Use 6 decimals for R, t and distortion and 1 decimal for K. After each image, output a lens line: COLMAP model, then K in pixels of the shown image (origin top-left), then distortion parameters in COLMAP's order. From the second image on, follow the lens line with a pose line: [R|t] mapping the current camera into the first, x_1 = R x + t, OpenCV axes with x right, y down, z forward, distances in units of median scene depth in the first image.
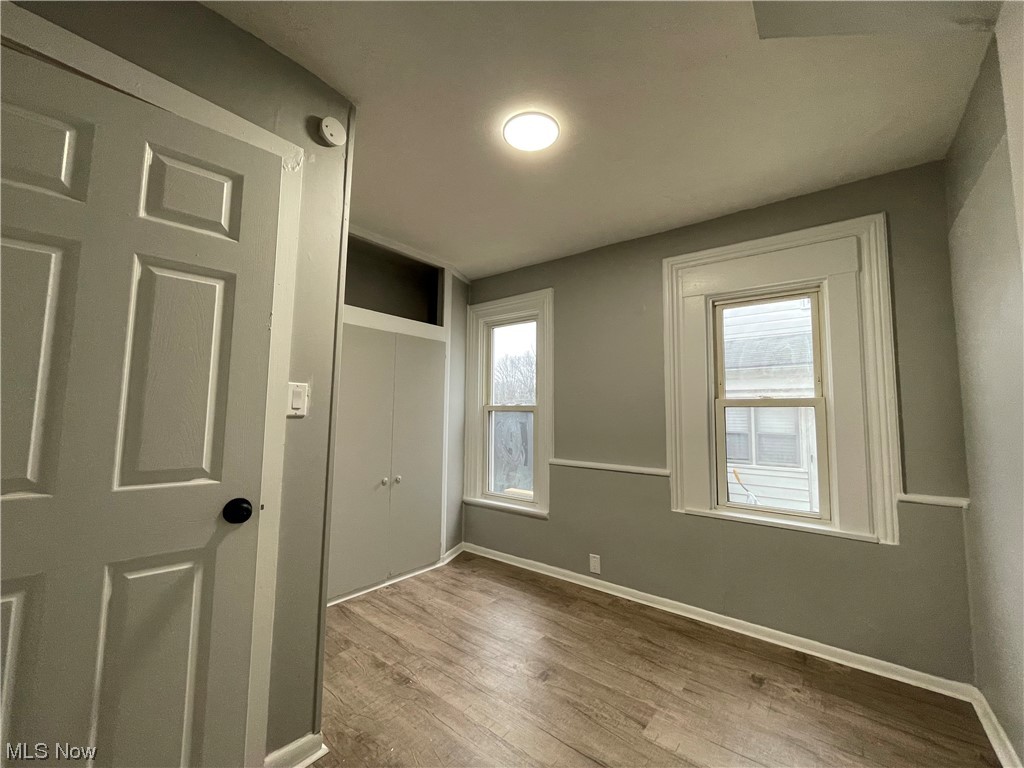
lens RADIAL K [[413.0, 0, 509.8], [0, 413.0, 380.2], [0, 0, 1]] dist [-0.003284, -0.000222]
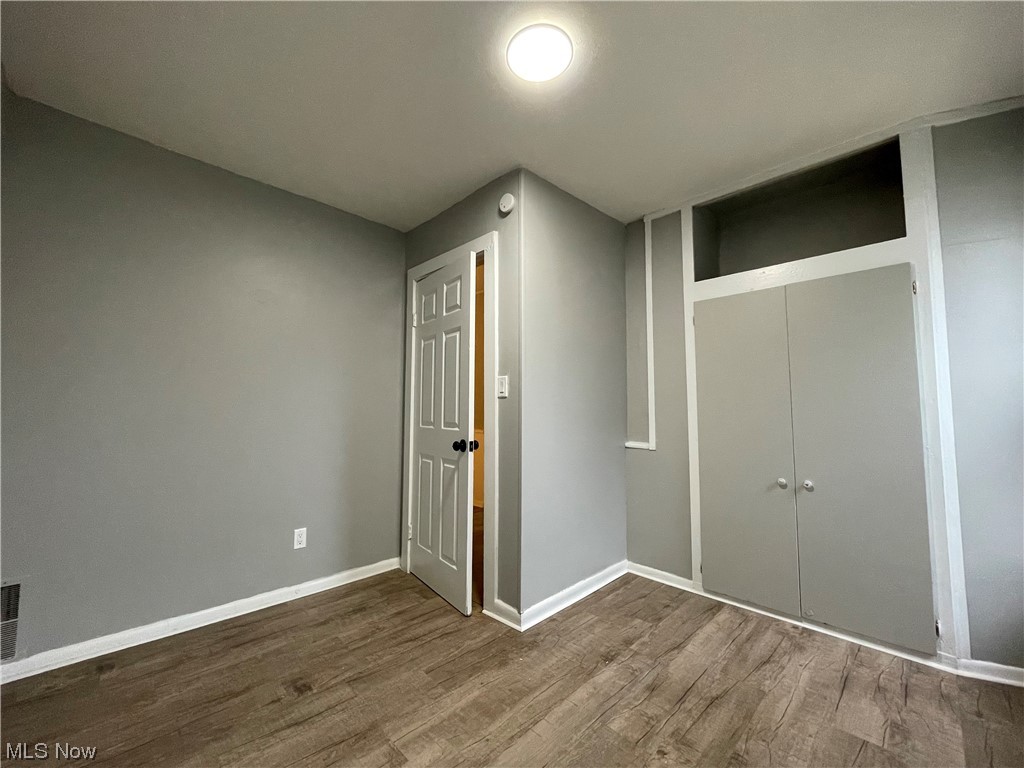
lens RADIAL K [[413.0, 0, 509.8], [0, 413.0, 380.2], [0, 0, 1]] dist [-0.003284, -0.000222]
pose [[-0.118575, -0.083722, -0.989409, 0.531528], [0.082510, 0.992162, -0.093843, 0.087563], [0.989511, -0.092764, -0.110737, 0.610342]]
